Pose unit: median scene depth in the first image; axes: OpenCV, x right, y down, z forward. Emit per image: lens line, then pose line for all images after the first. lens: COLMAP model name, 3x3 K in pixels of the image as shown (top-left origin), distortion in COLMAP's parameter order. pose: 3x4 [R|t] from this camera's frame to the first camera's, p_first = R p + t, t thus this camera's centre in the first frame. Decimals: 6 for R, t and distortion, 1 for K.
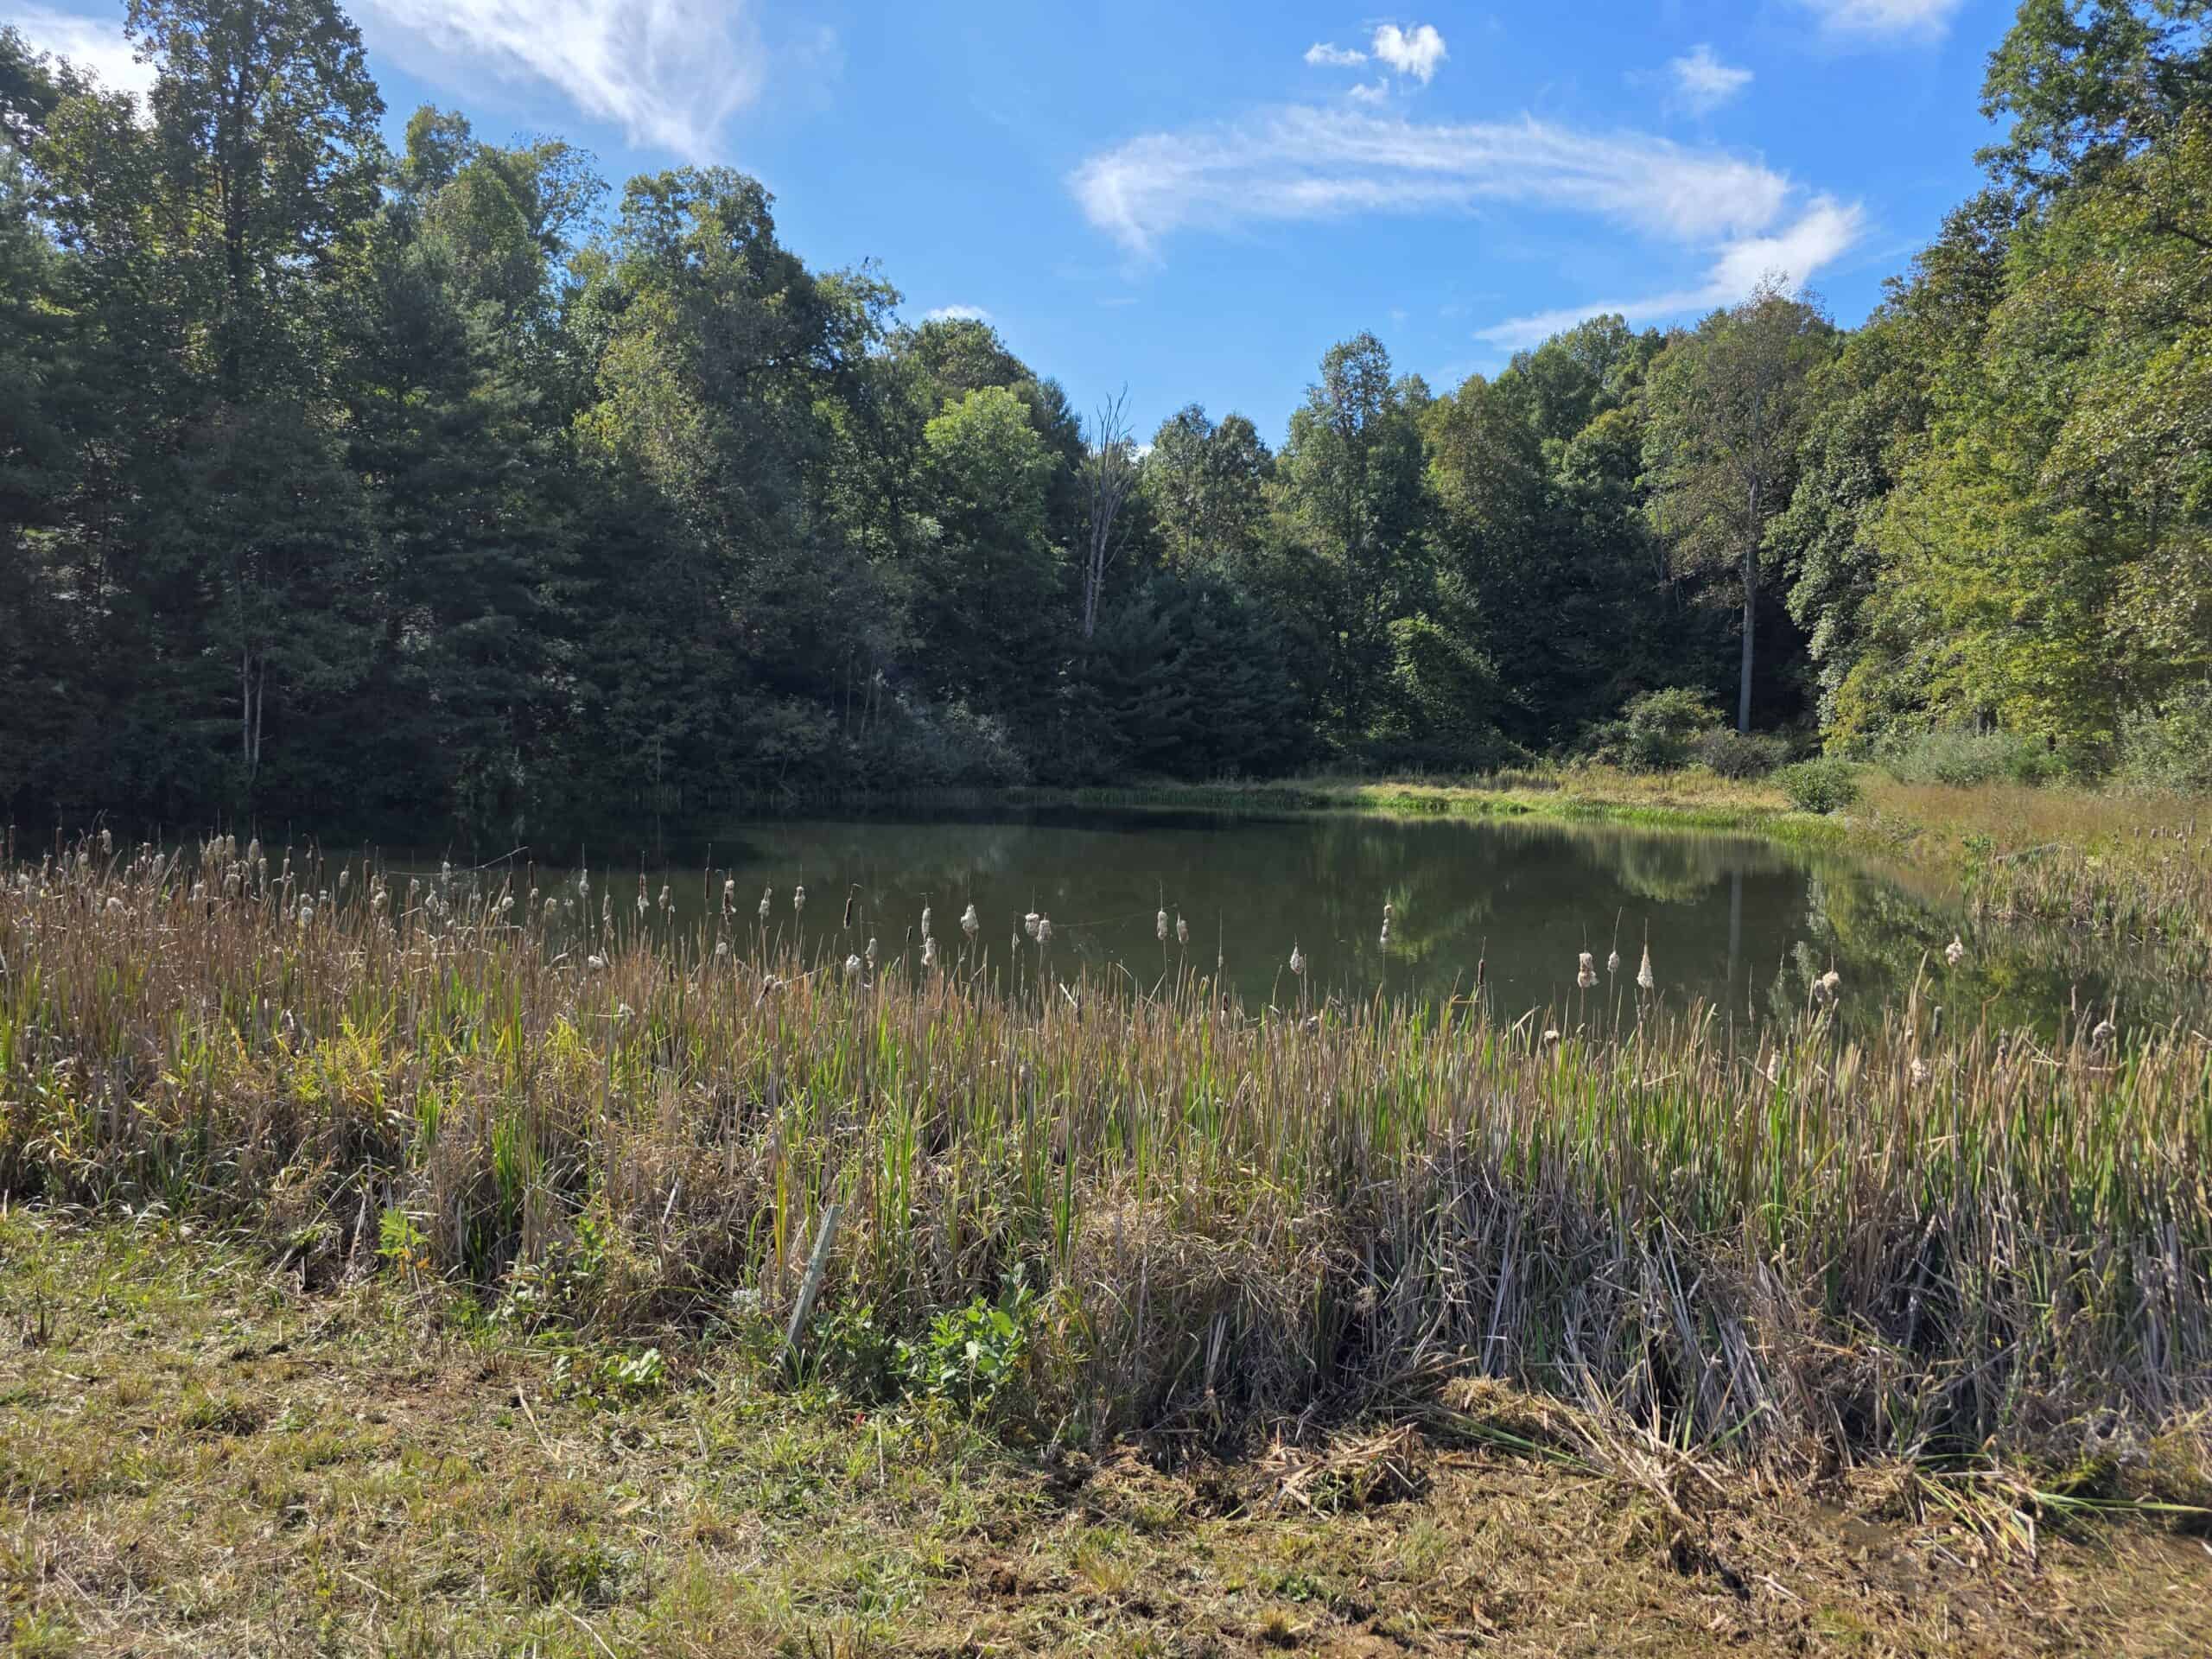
lens RADIAL K [[1521.2, 0, 1106.0], [0, 1521.2, 829.5], [0, 0, 1]] dist [0.051690, -0.047607]
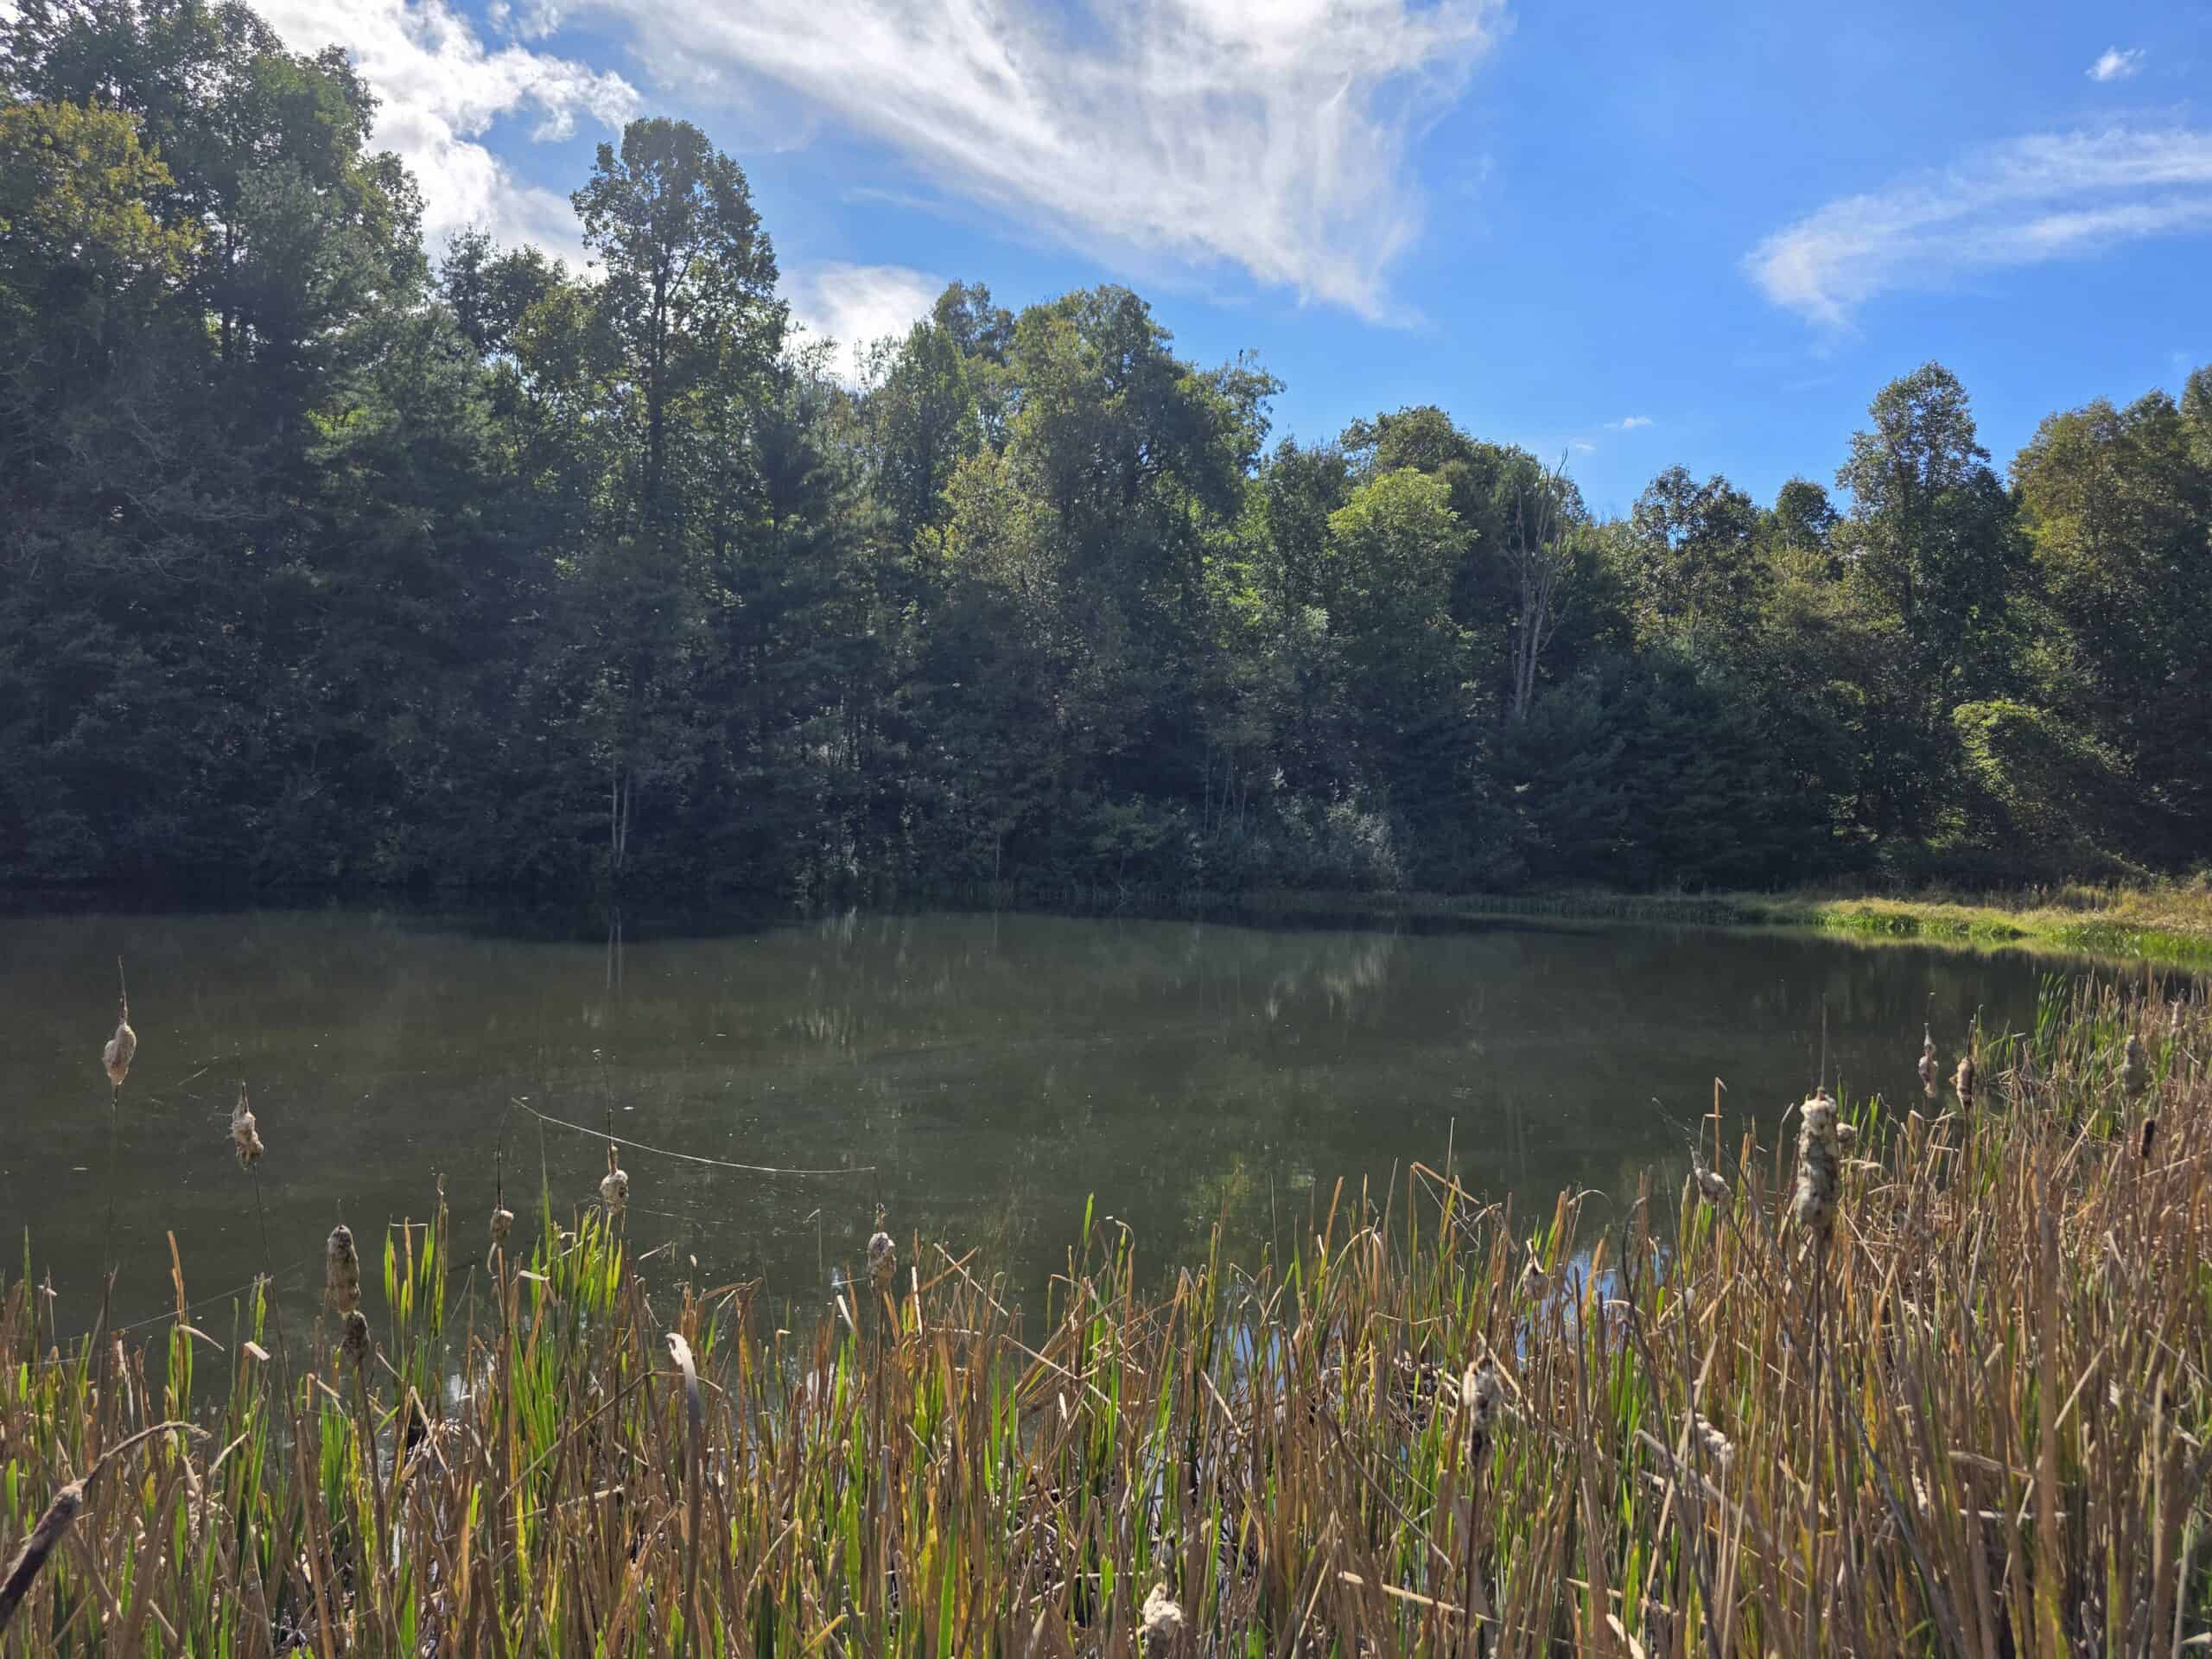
lens RADIAL K [[1521.2, 0, 1106.0], [0, 1521.2, 829.5], [0, 0, 1]] dist [0.051690, -0.047607]
pose [[0.900911, 0.001321, -0.434001, 0.139651], [-0.035797, 0.996814, -0.071274, 0.004277], [0.432524, 0.079747, 0.898089, 0.076943]]
